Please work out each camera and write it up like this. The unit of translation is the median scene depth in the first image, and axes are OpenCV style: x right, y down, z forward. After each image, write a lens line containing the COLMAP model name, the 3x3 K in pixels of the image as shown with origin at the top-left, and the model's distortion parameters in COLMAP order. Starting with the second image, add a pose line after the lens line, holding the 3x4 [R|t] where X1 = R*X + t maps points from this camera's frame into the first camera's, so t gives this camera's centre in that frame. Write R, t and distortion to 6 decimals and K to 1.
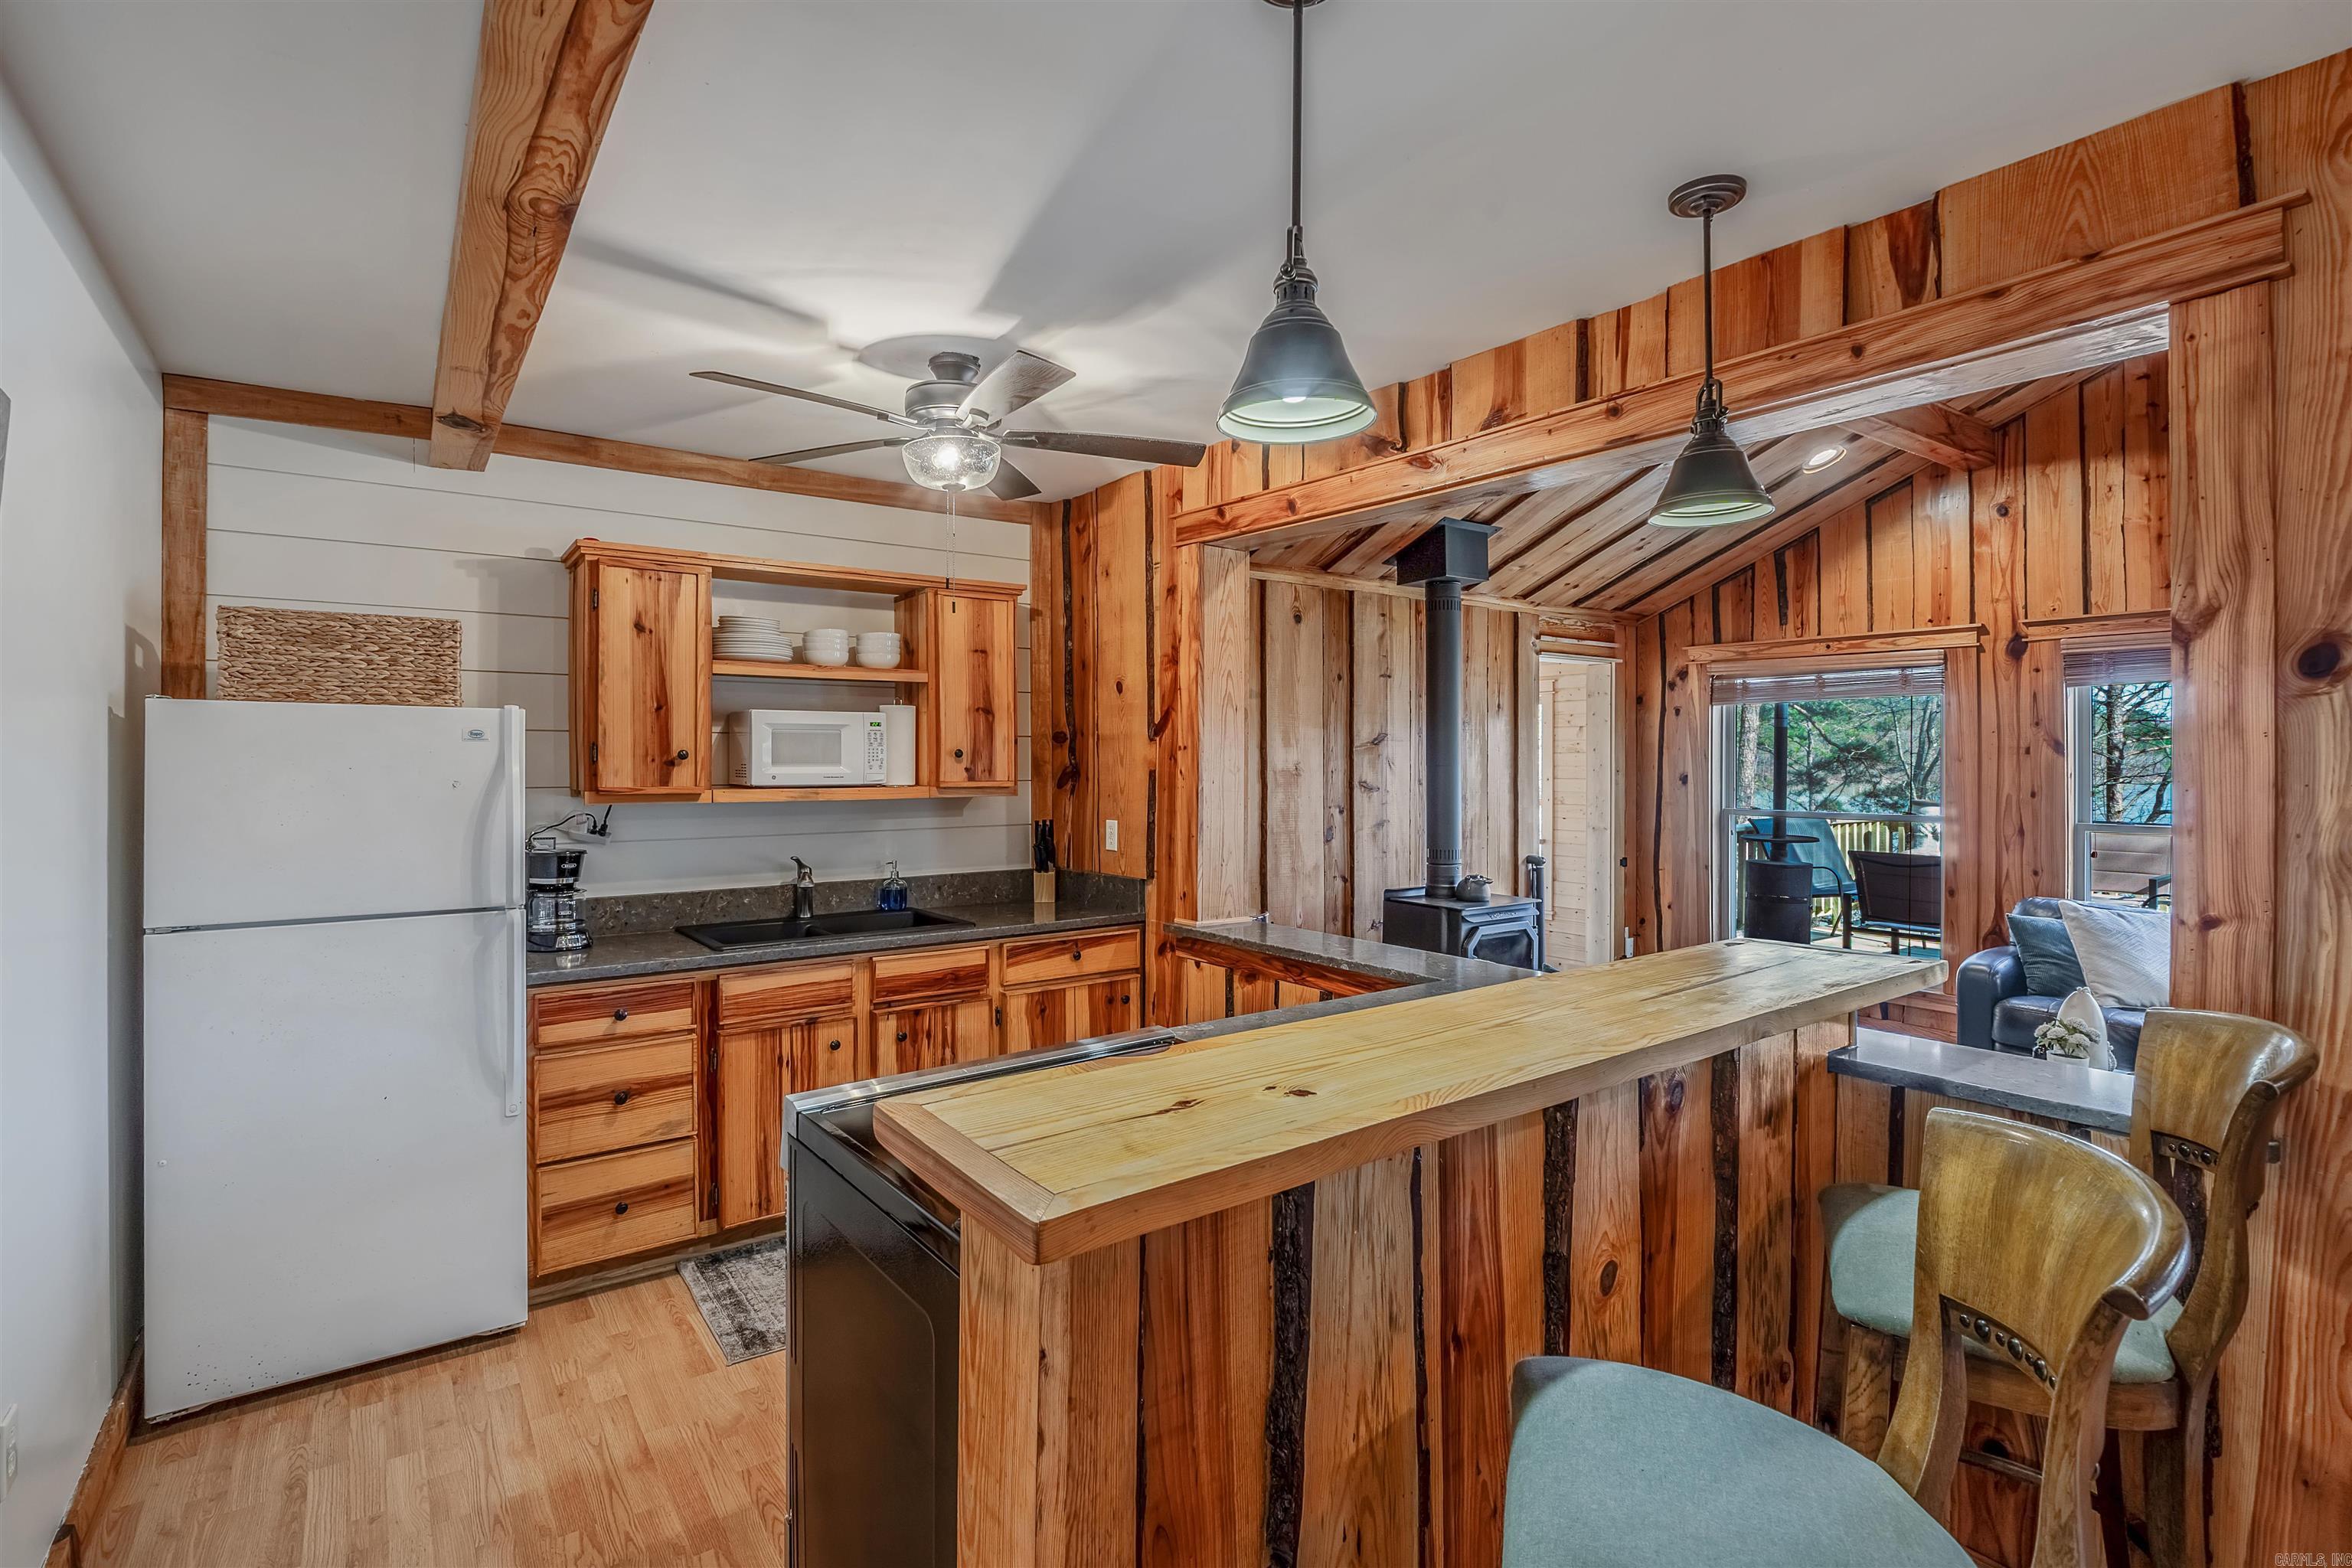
lens RADIAL K [[1105.4, 0, 1138.8], [0, 1105.4, 766.1], [0, 0, 1]] dist [-0.001198, -0.001852]
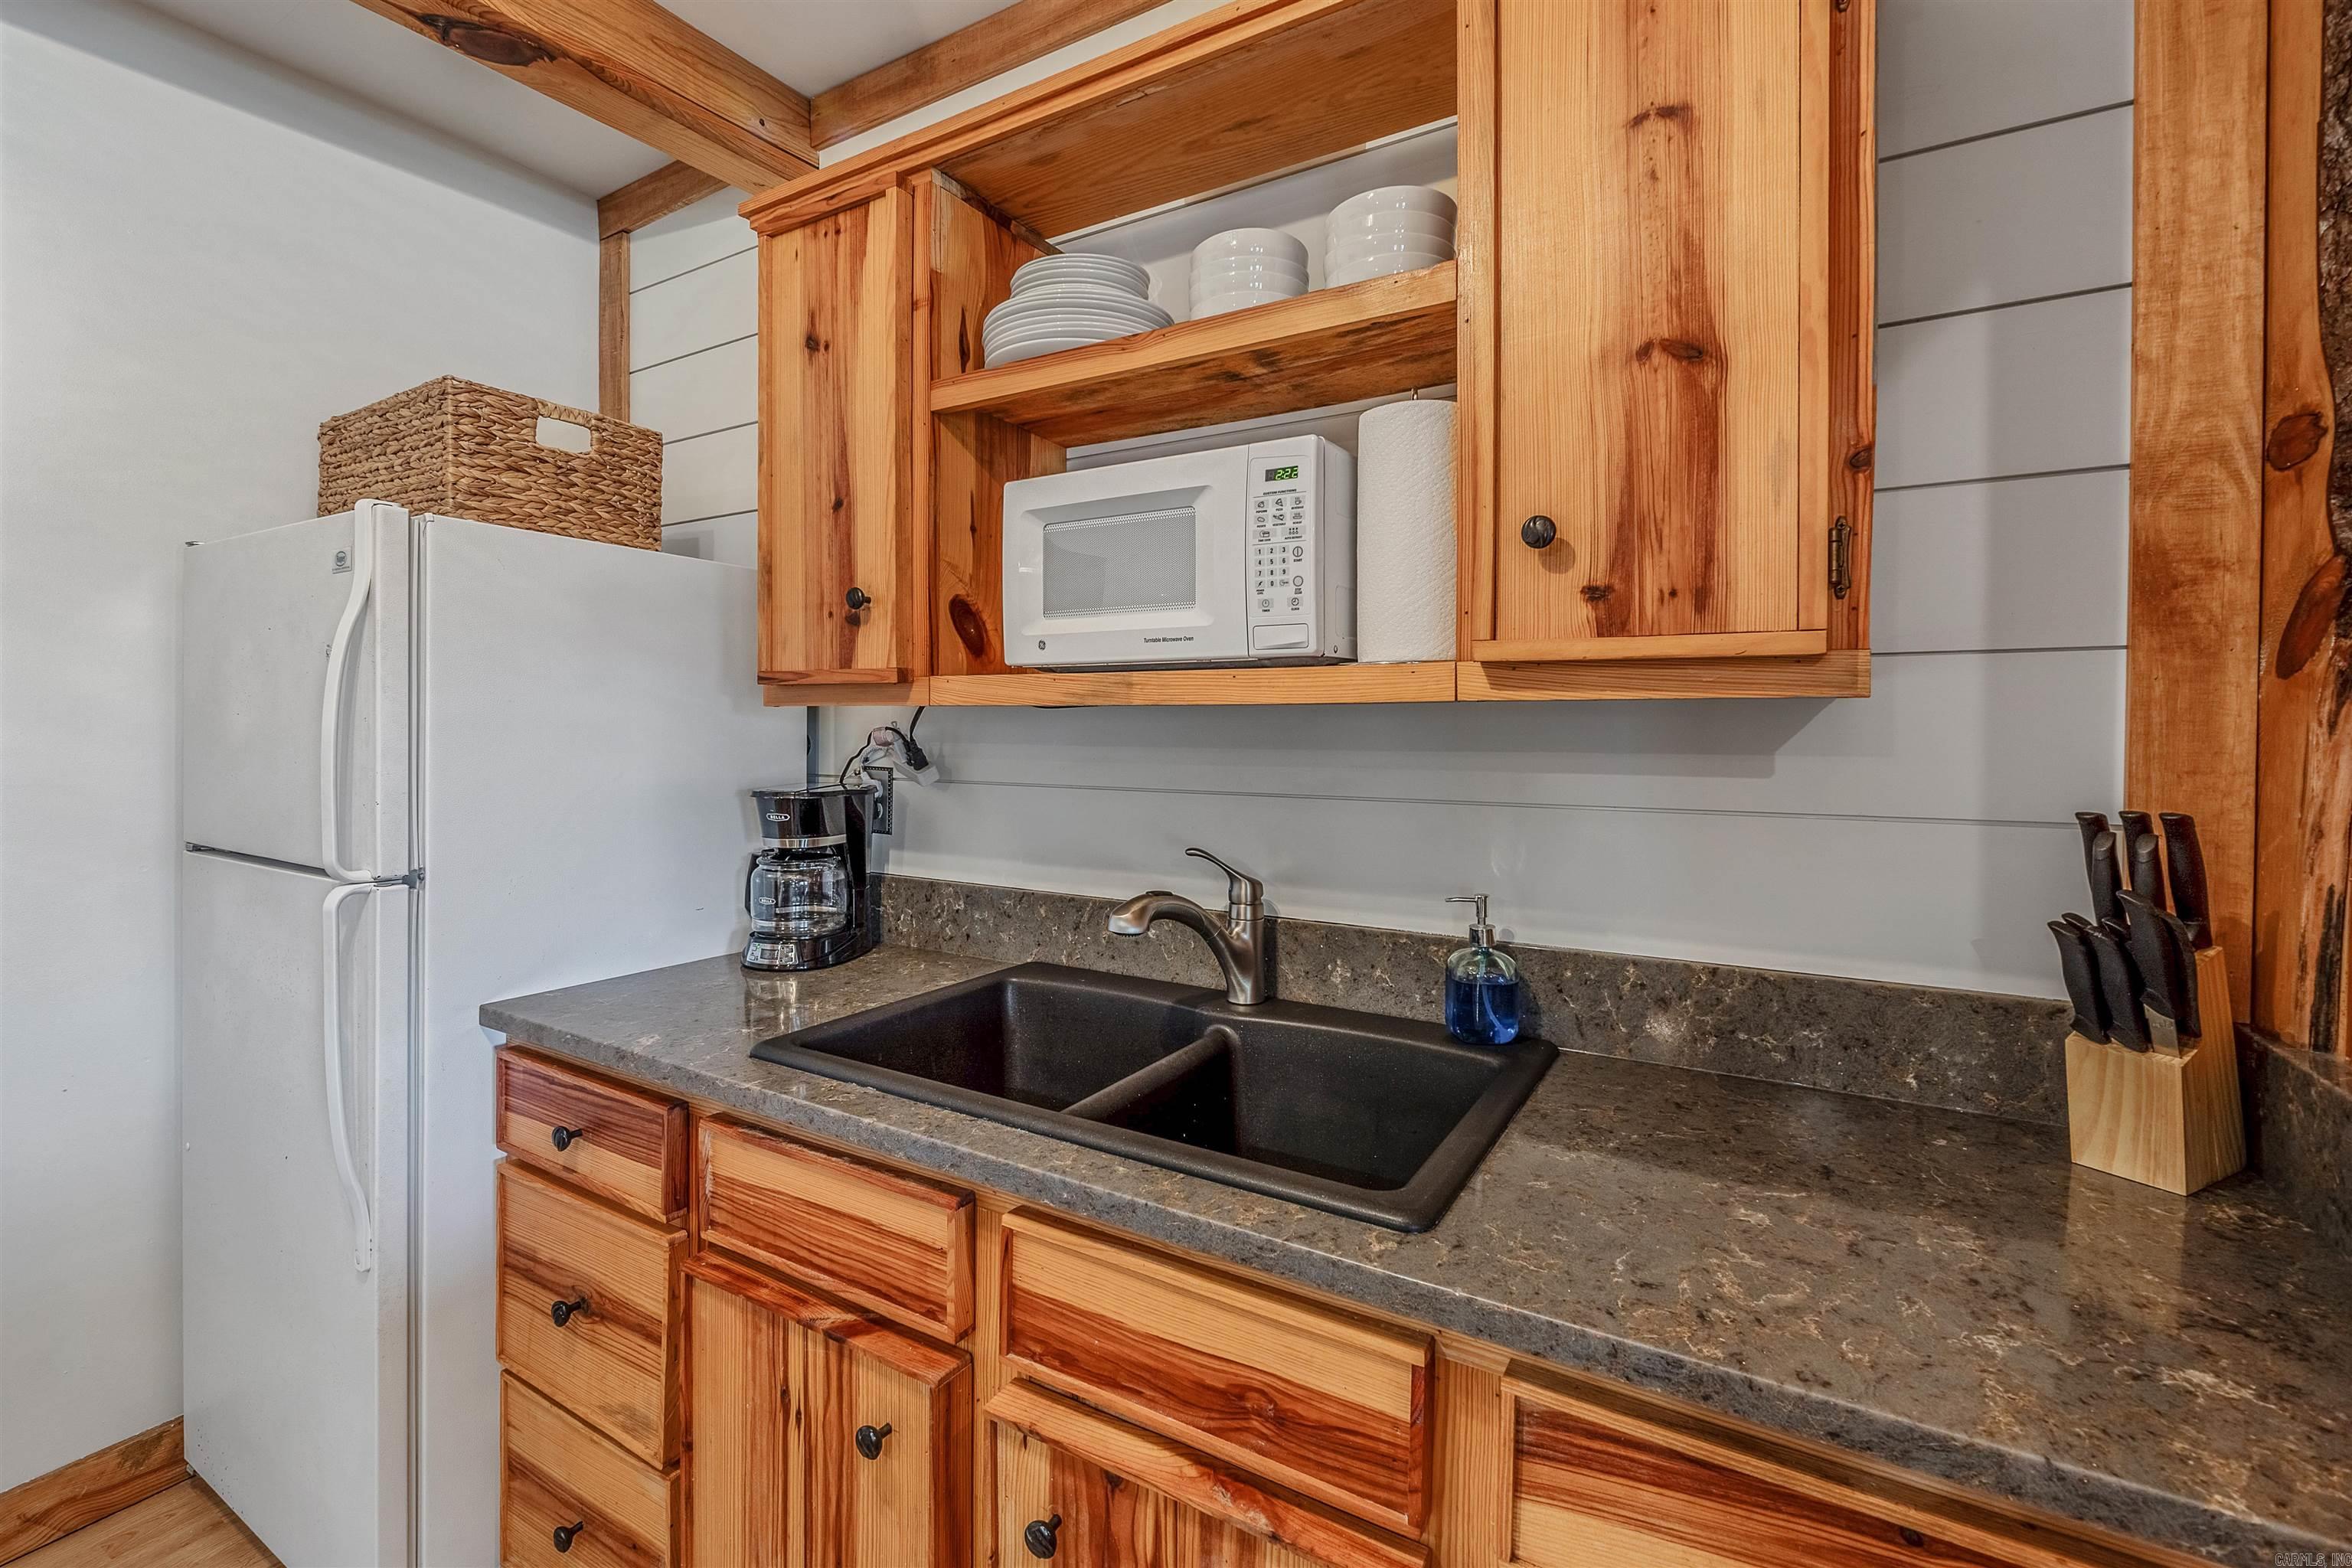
lens RADIAL K [[1046.2, 0, 1140.0], [0, 1046.2, 734.2], [0, 0, 1]] dist [-0.005068, -0.000241]
pose [[0.396398, 0.019837, -0.917864, 0.027221], [-0.005700, 0.999800, 0.019147, 0.030192], [0.918061, -0.002358, 0.396432, 0.753307]]
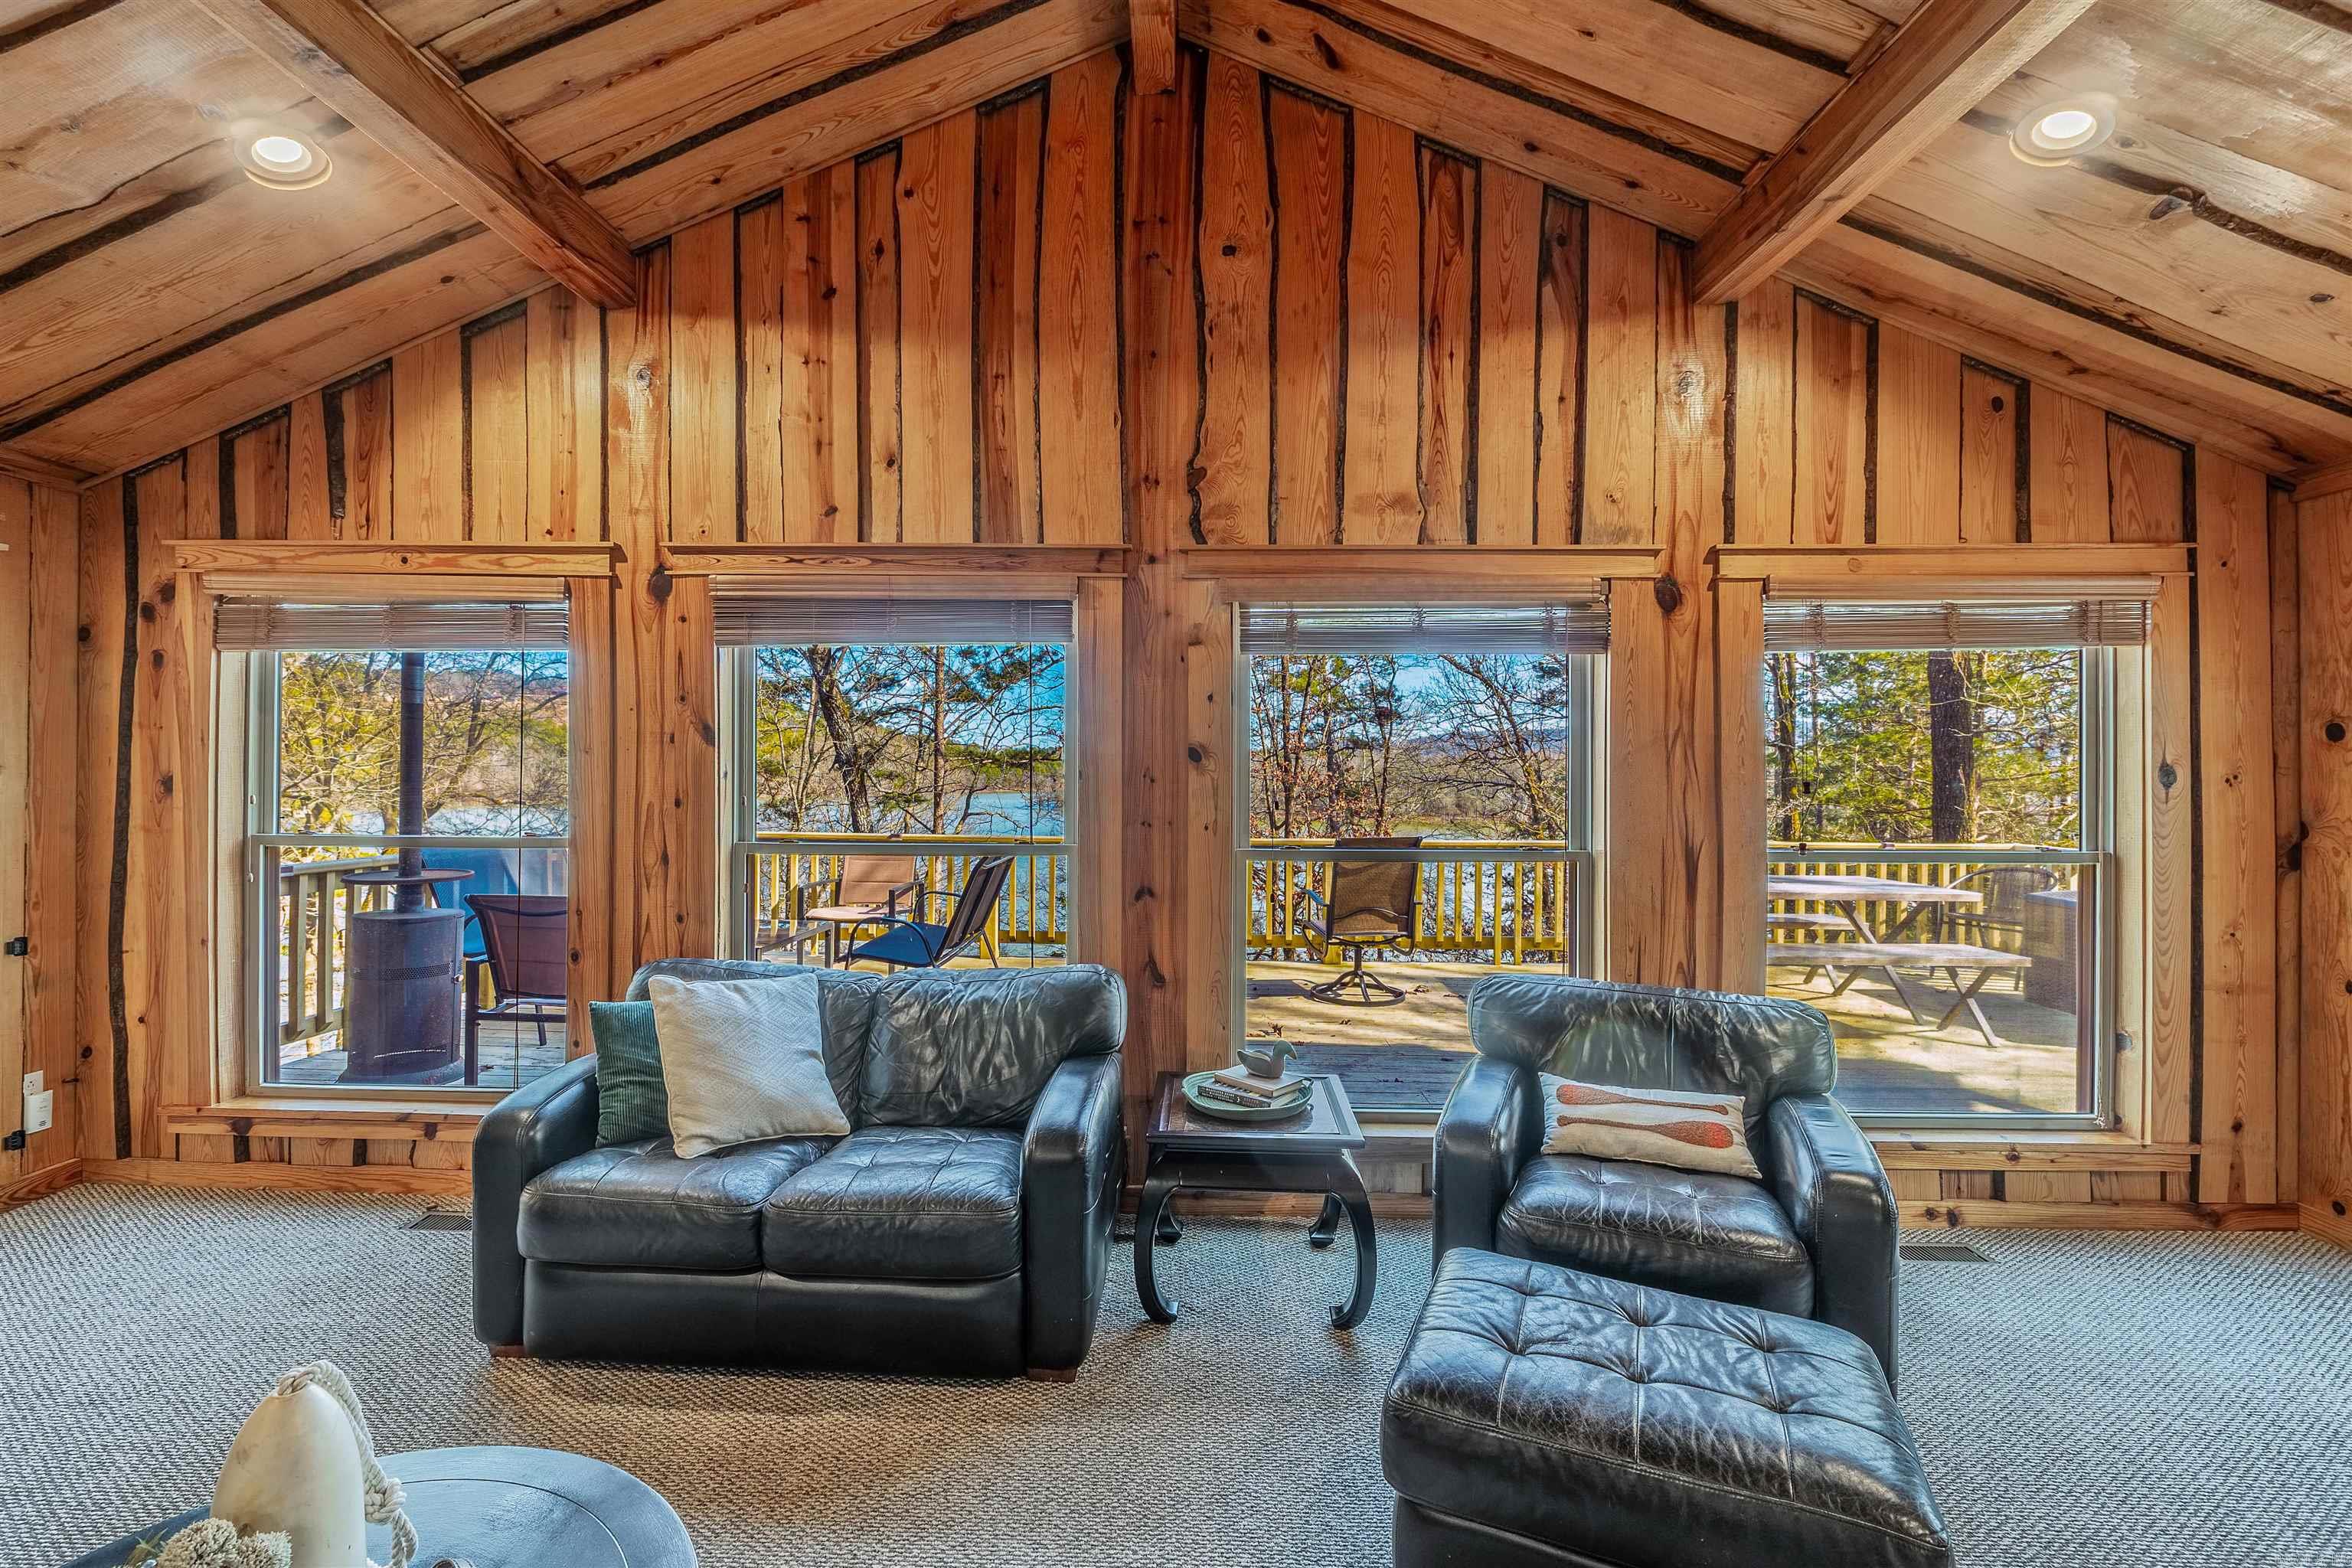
lens RADIAL K [[996.4, 0, 1159.1], [0, 996.4, 774.8], [0, 0, 1]] dist [-0.003486, -0.001531]
pose [[0.593021, 0.007586, 0.805151, 0.599294], [-0.000817, 0.999961, -0.008819, 0.017058], [-0.805186, 0.004572, 0.593004, 0.486884]]
